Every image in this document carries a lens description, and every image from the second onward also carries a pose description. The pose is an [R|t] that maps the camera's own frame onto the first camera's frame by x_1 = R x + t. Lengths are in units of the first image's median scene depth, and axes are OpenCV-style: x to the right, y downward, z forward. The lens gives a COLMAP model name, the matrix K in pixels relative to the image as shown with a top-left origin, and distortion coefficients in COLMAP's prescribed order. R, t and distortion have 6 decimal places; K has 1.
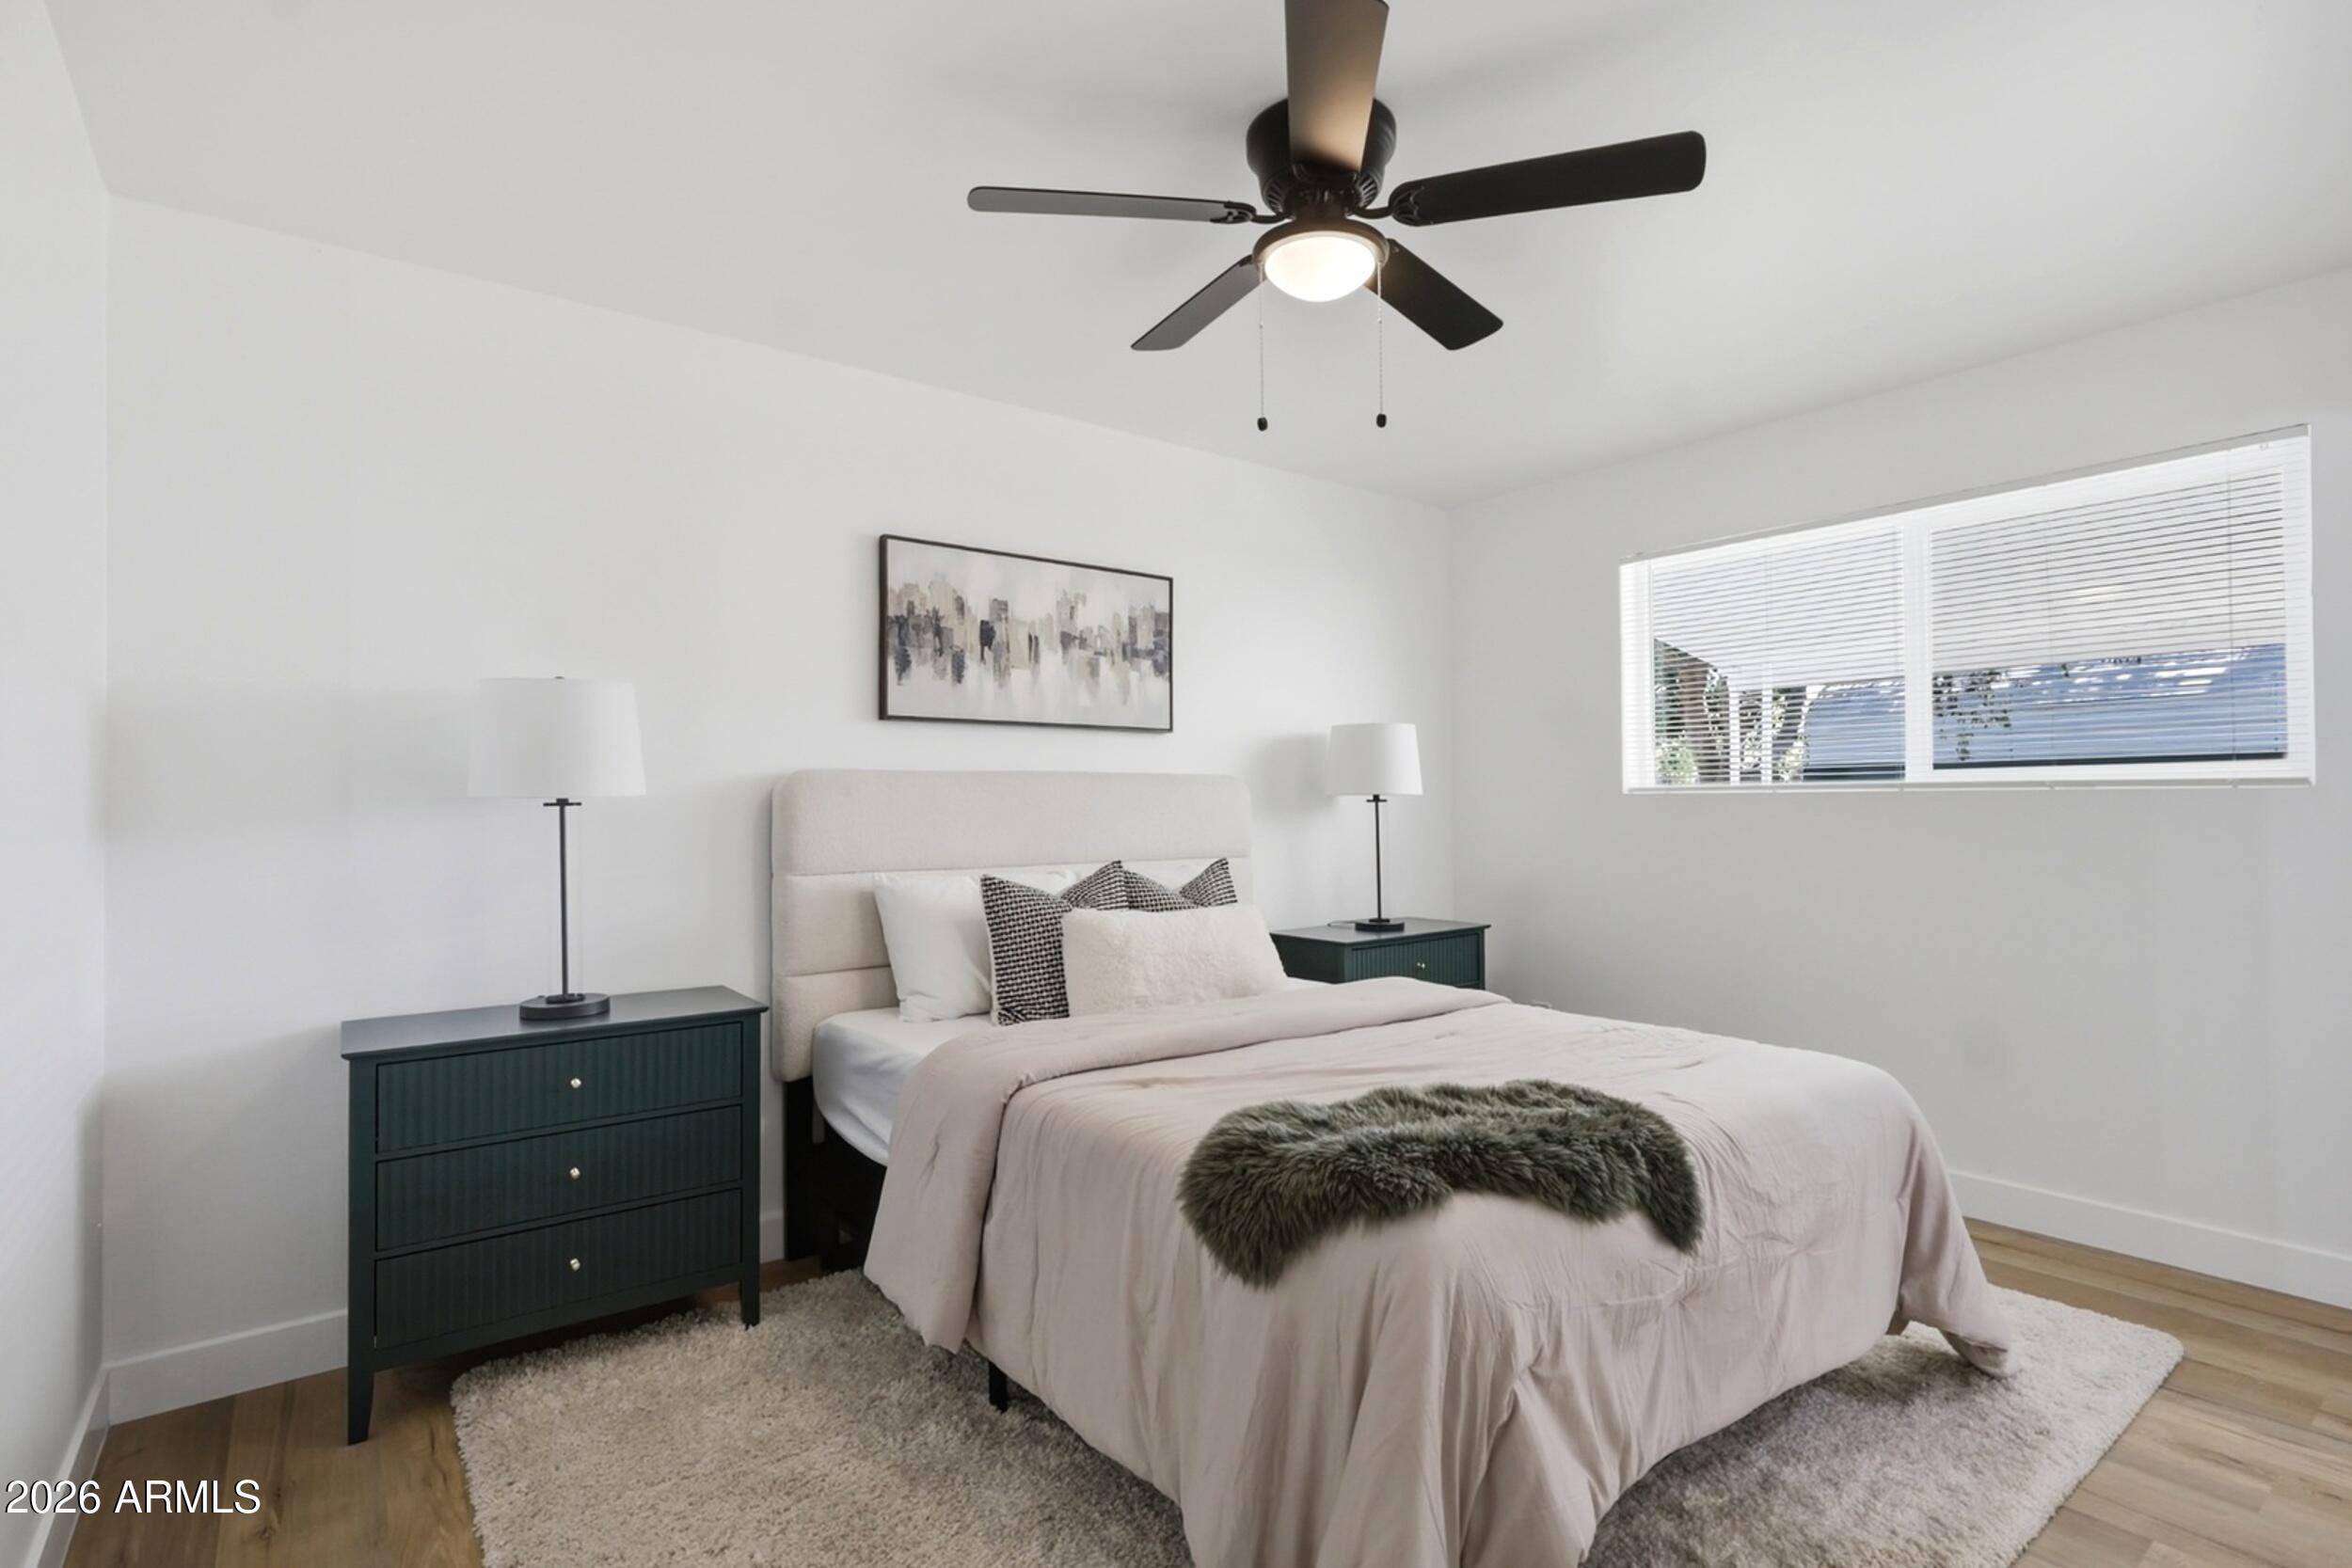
lens RADIAL K [[1117.7, 0, 1170.8], [0, 1117.7, 804.8], [0, 0, 1]] dist [0.002760, 0.000000]
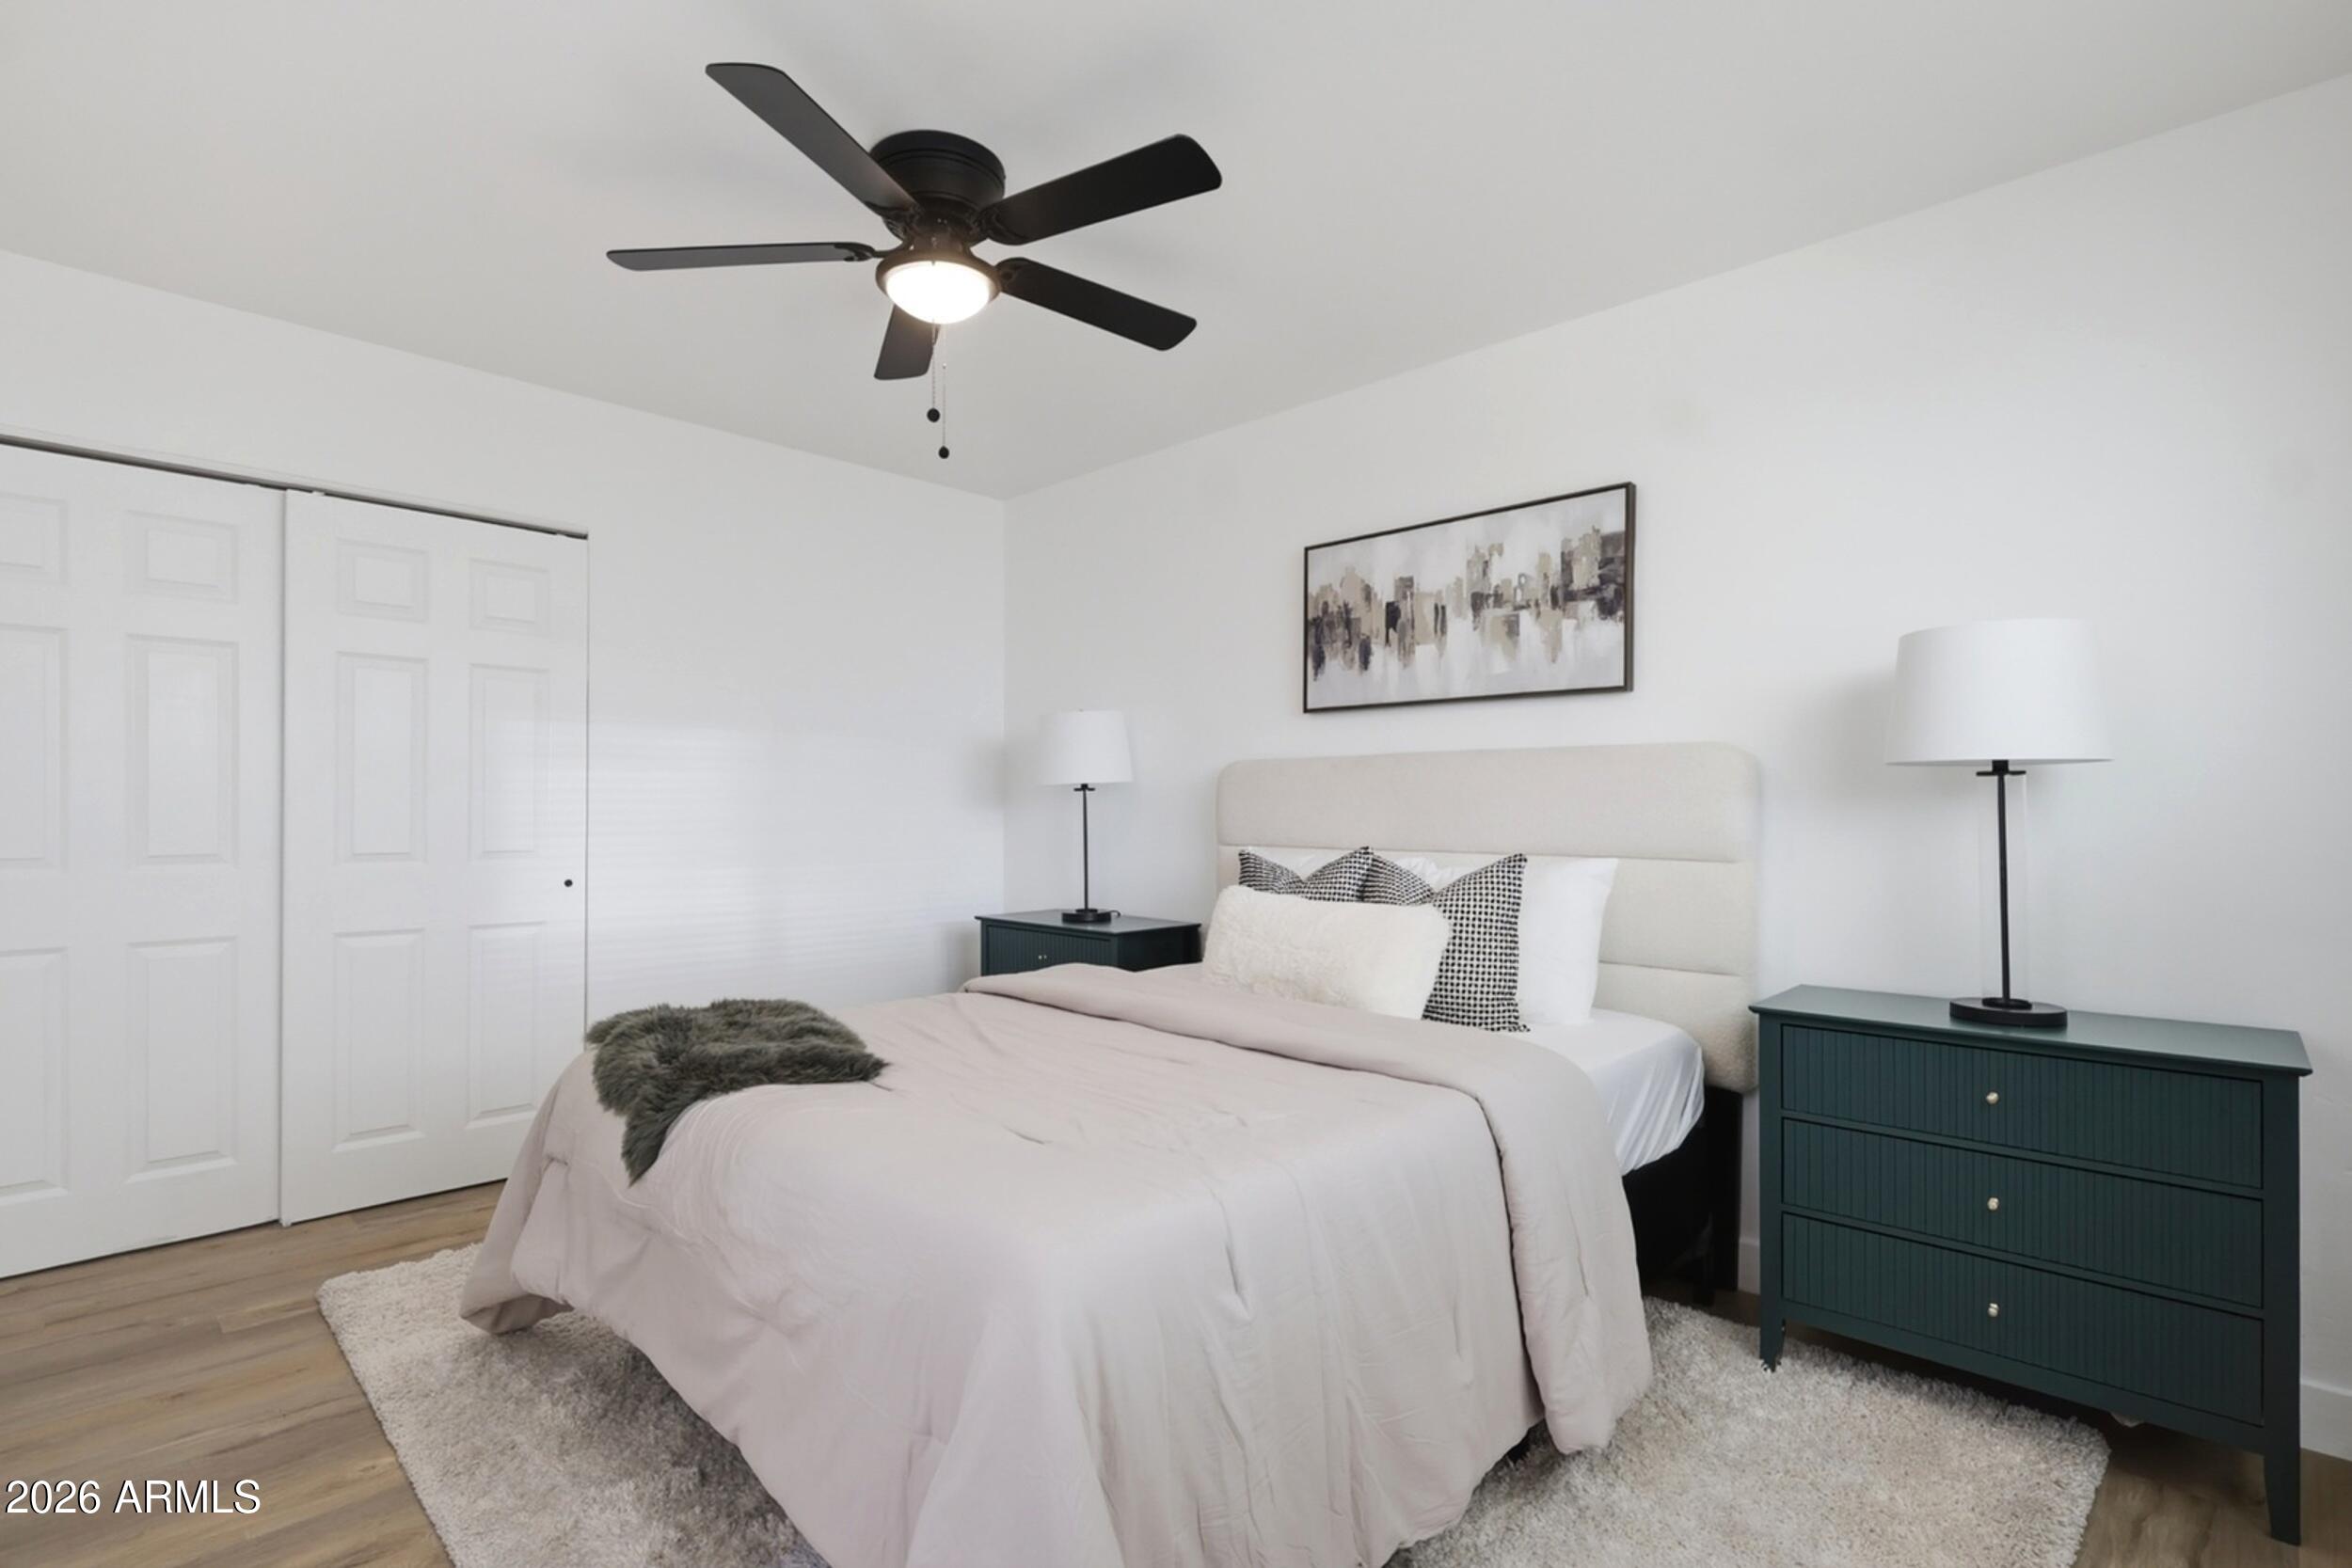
lens RADIAL K [[1242.9, 0, 1168.6], [0, 1242.9, 805.0], [0, 0, 1]] dist [0.016905, -0.000067]
pose [[0.106126, 0.012999, -0.994268, 0.885429], [0.012880, 0.999813, 0.014446, -0.003246], [0.994269, -0.014339, 0.105938, 0.663292]]
